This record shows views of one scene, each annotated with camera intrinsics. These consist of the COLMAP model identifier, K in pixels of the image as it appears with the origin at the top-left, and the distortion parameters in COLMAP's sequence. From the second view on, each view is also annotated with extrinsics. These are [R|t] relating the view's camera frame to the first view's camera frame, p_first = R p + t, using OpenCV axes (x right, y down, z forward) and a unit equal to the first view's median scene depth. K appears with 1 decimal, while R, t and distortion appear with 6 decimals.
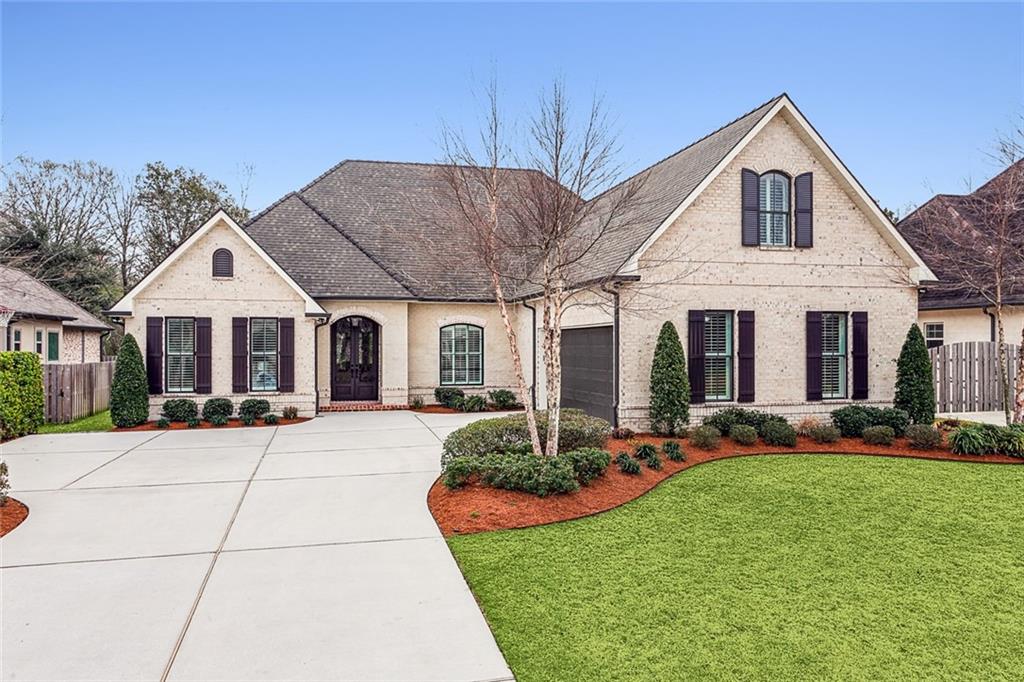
lens RADIAL K [[727.7, 0, 512.8], [0, 727.7, 338.0], [0, 0, 1]] dist [-0.005936, 0.000563]
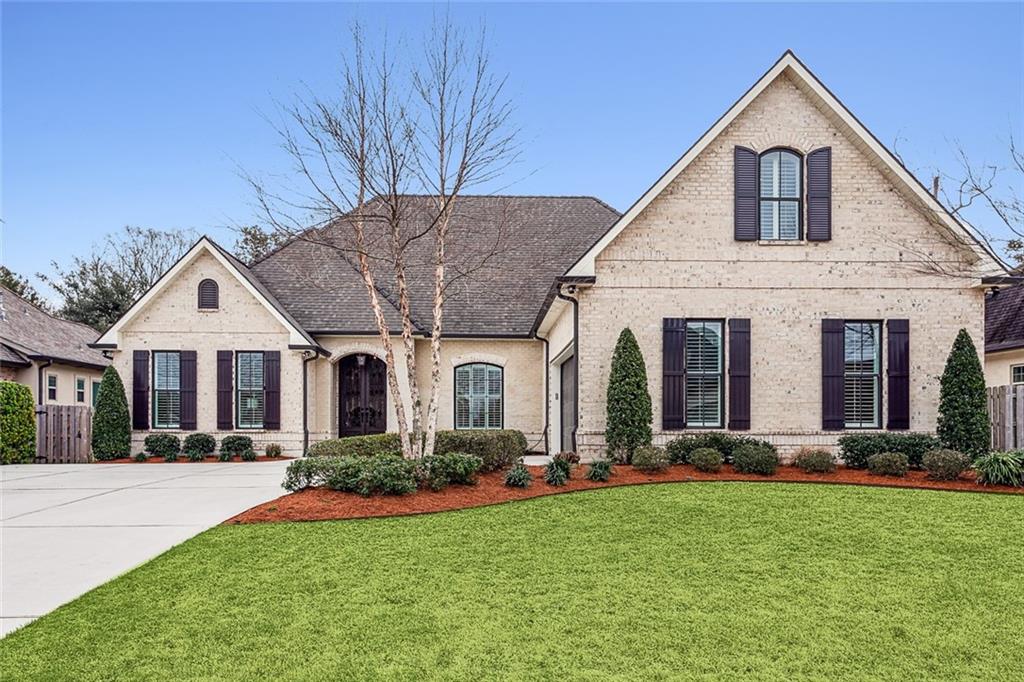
lens RADIAL K [[798.4, 0, 508.4], [0, 798.4, 424.4], [0, 0, 1]] dist [-0.001449, -0.000133]
pose [[0.979084, 0.000758, -0.203456, 0.238936], [0.000014, 0.999993, 0.003793, 0.075855], [0.203457, -0.003716, 0.979077, 0.057146]]
